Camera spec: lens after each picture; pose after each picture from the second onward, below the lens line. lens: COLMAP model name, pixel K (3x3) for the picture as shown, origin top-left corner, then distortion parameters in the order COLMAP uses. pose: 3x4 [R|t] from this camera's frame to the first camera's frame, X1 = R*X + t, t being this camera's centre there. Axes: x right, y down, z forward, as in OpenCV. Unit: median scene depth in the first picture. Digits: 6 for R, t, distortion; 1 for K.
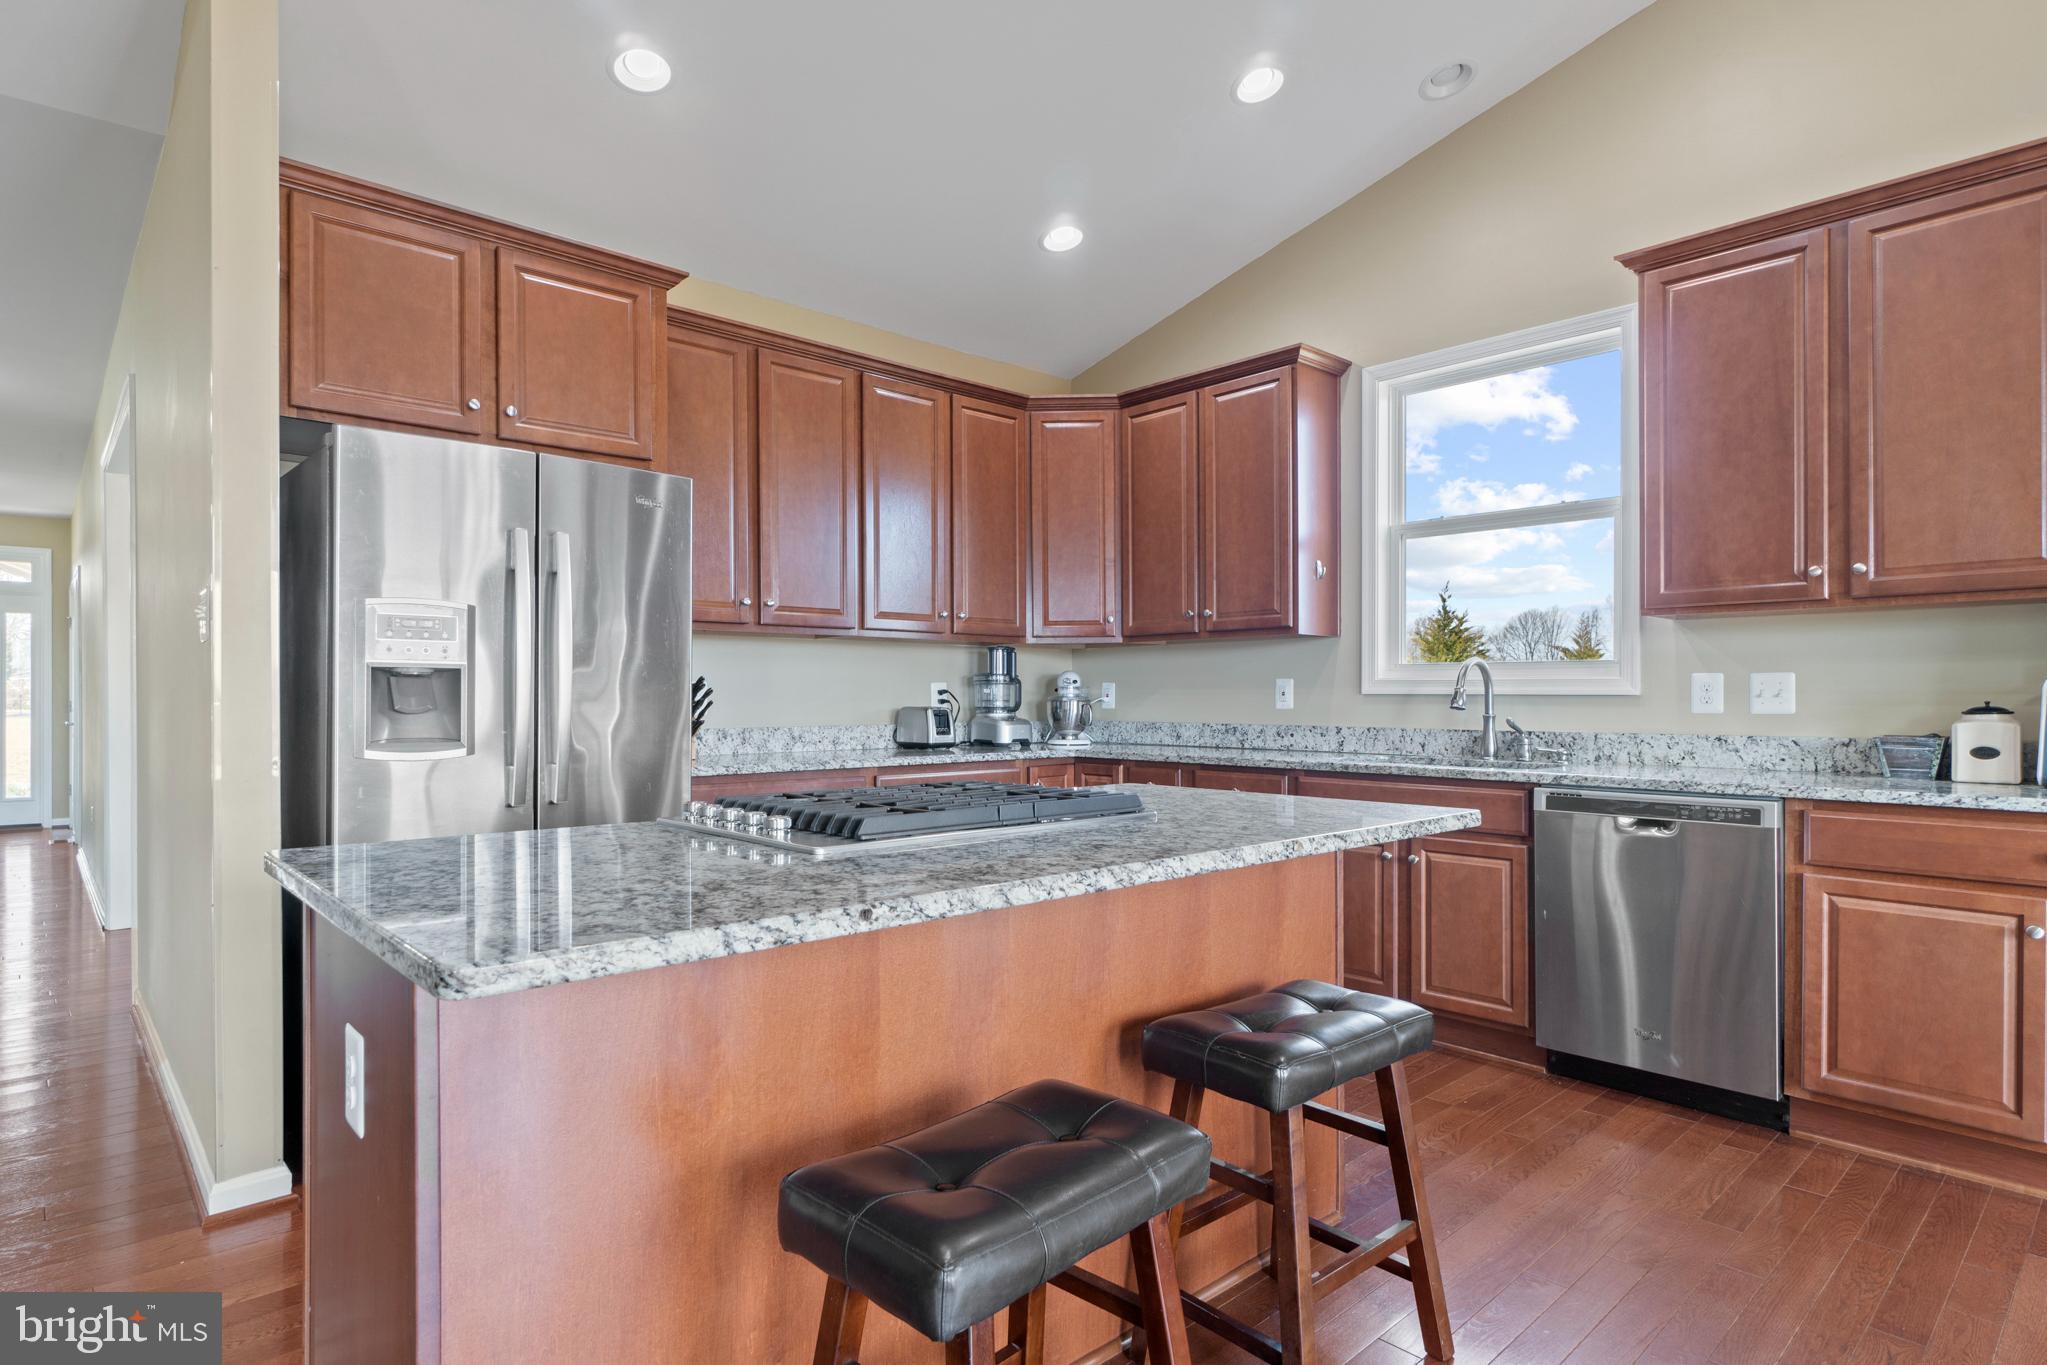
lens RADIAL K [[1097.3, 0, 1009.0], [0, 1097.3, 690.5], [0, 0, 1]] dist [0.002434, -0.000901]
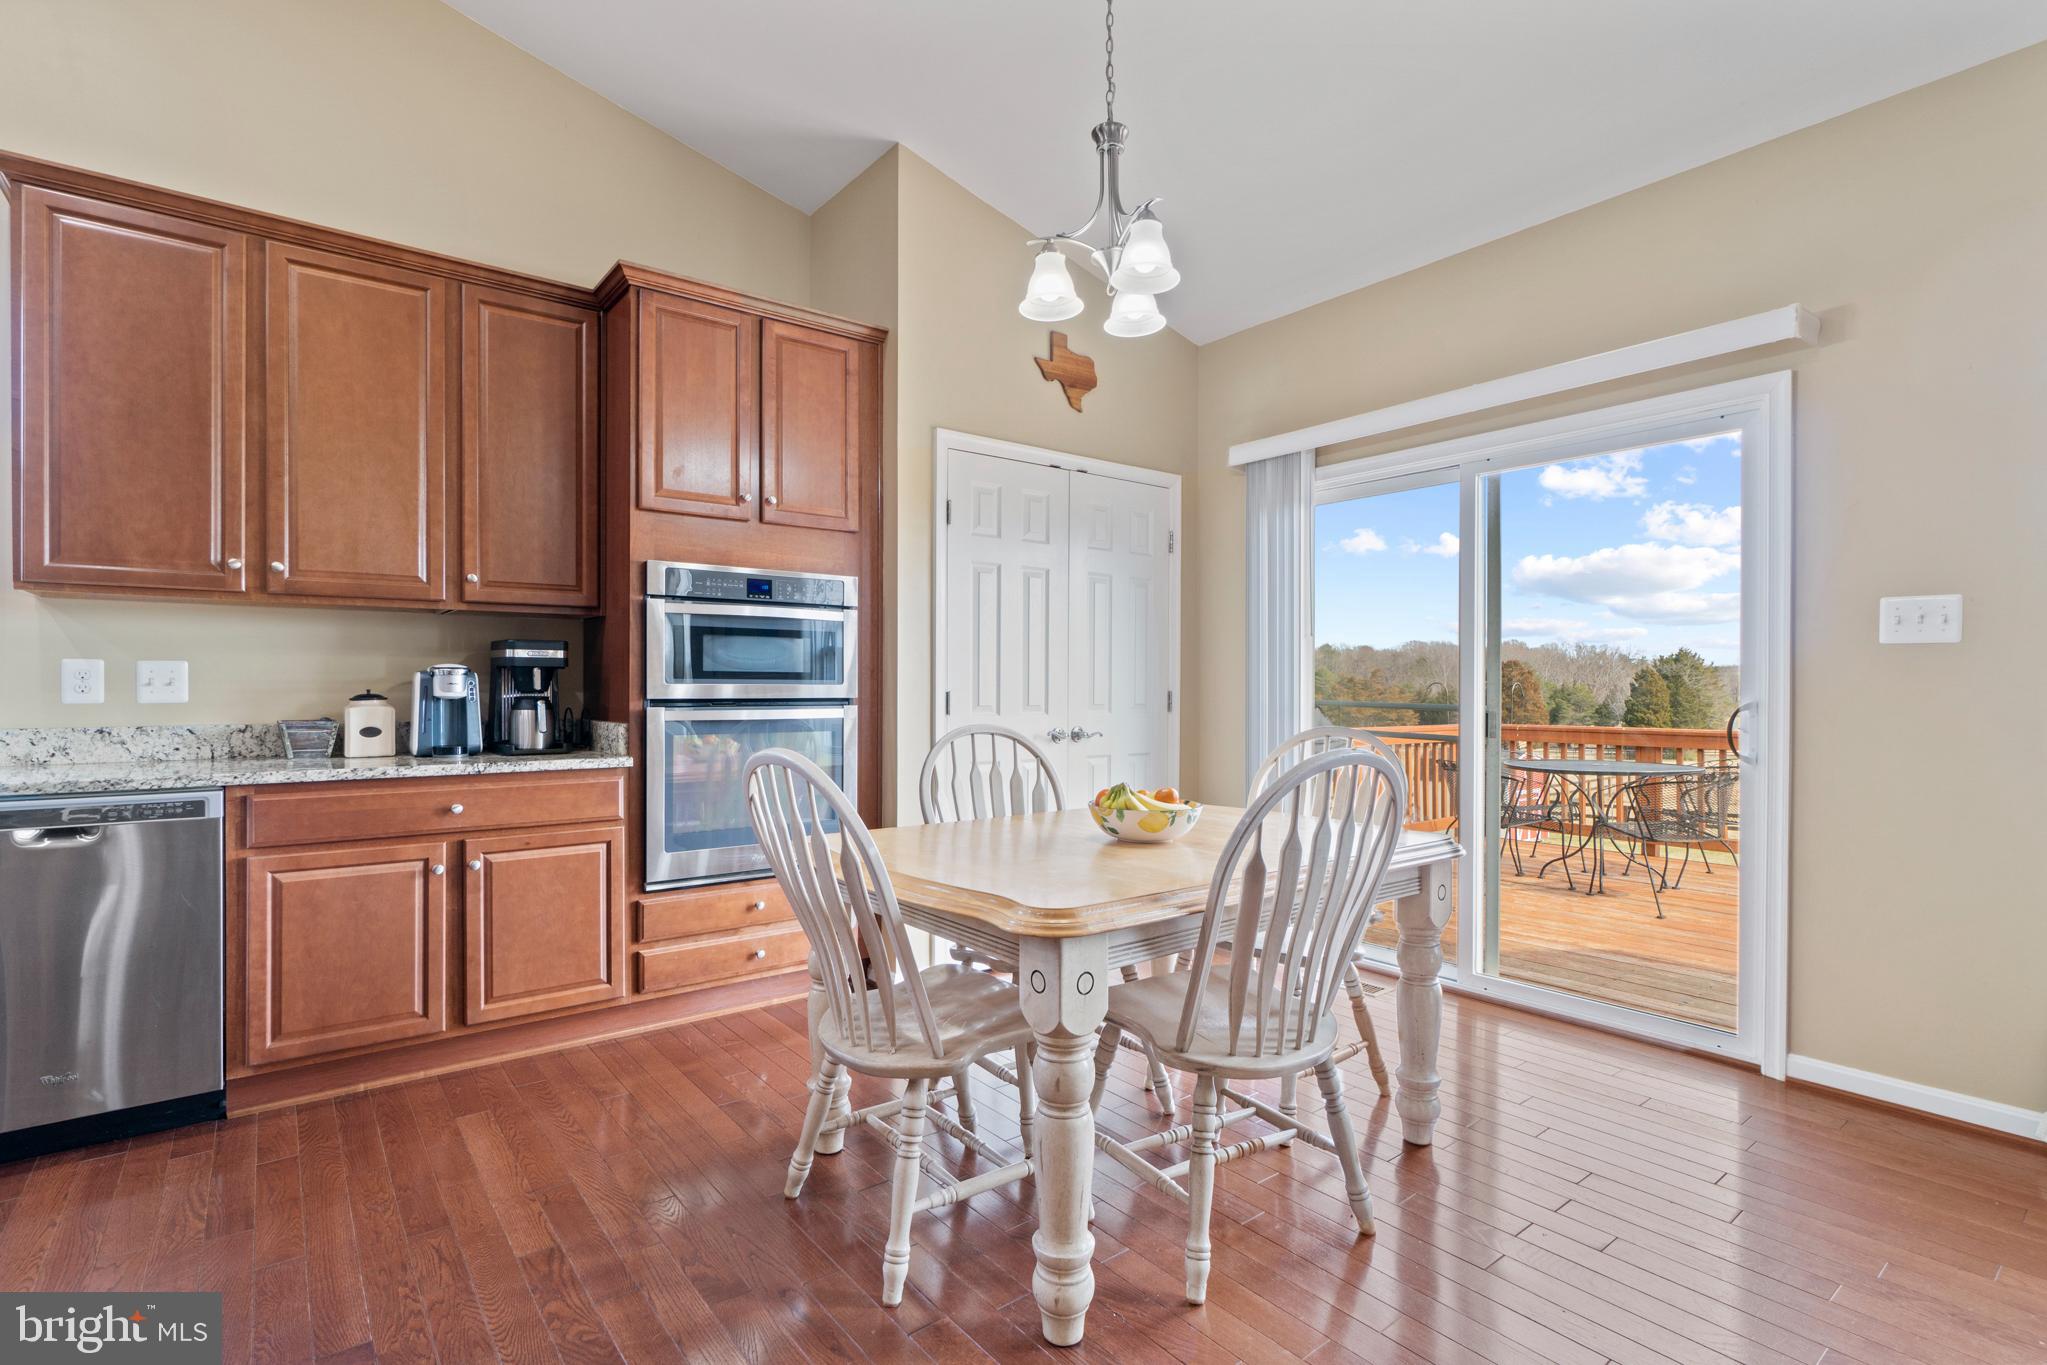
lens RADIAL K [[1002.0, 0, 1014.4], [0, 1002.0, 676.4], [0, 0, 1]] dist [0.005936, -0.001307]
pose [[0.070341, 0.008102, 0.997490, -0.156036], [-0.007521, 0.999943, -0.007591, -0.001287], [-0.997495, -0.006968, 0.070398, 0.202623]]
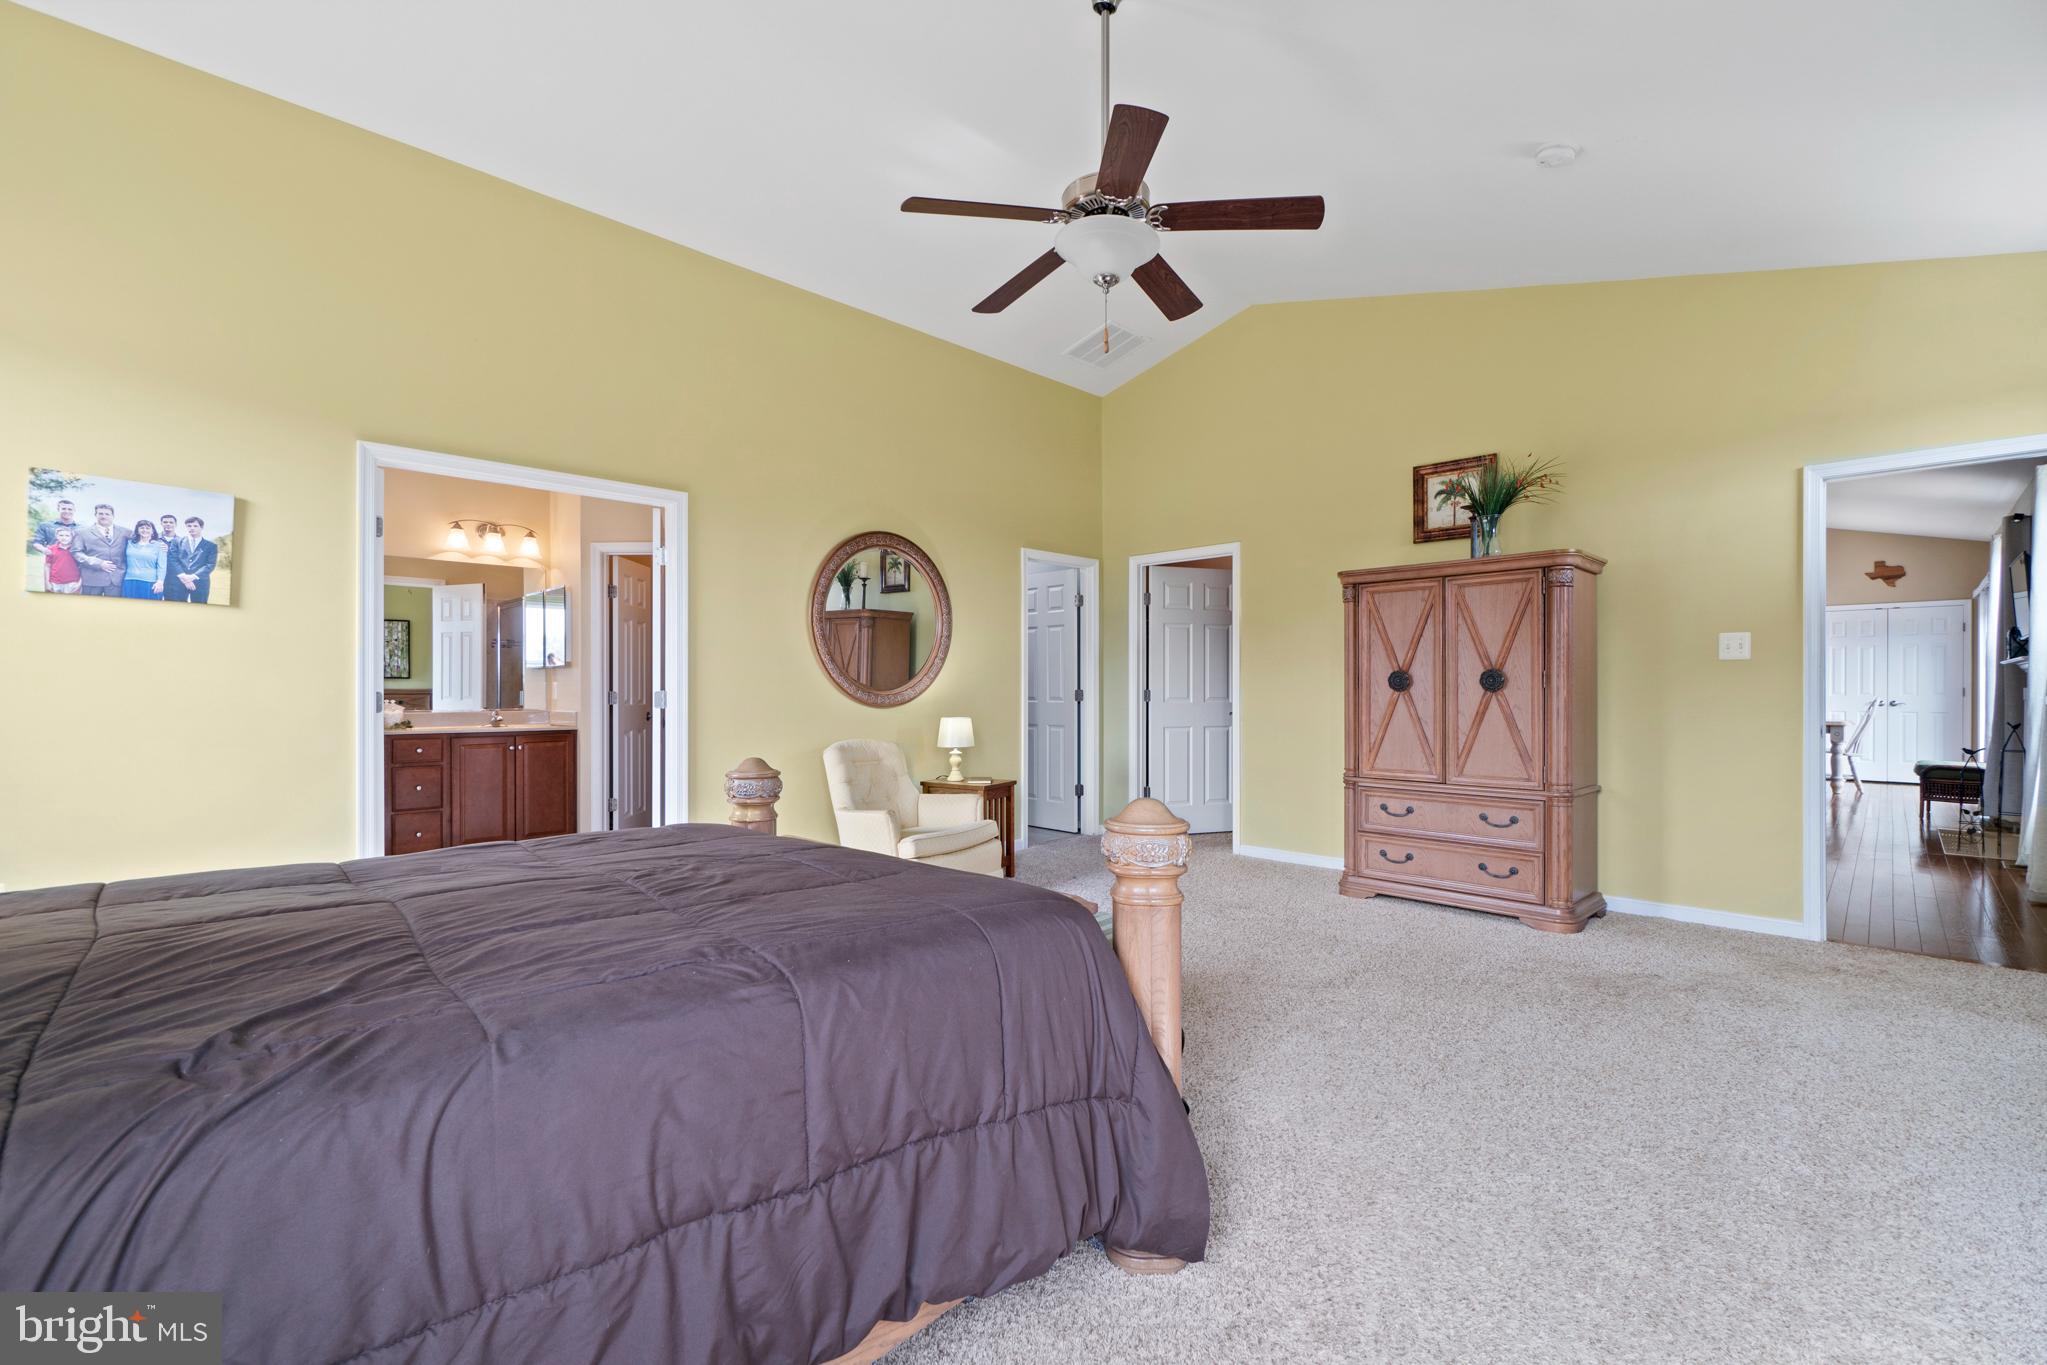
lens RADIAL K [[877.5, 0, 997.9], [0, 877.5, 691.5], [0, 0, 1]] dist [0.000056, -0.001022]
pose [[0.999393, -0.000400, 0.034837, -2.293623], [0.000049, 0.999949, 0.010077, -0.014602], [-0.034839, -0.010069, 0.999342, -3.003391]]
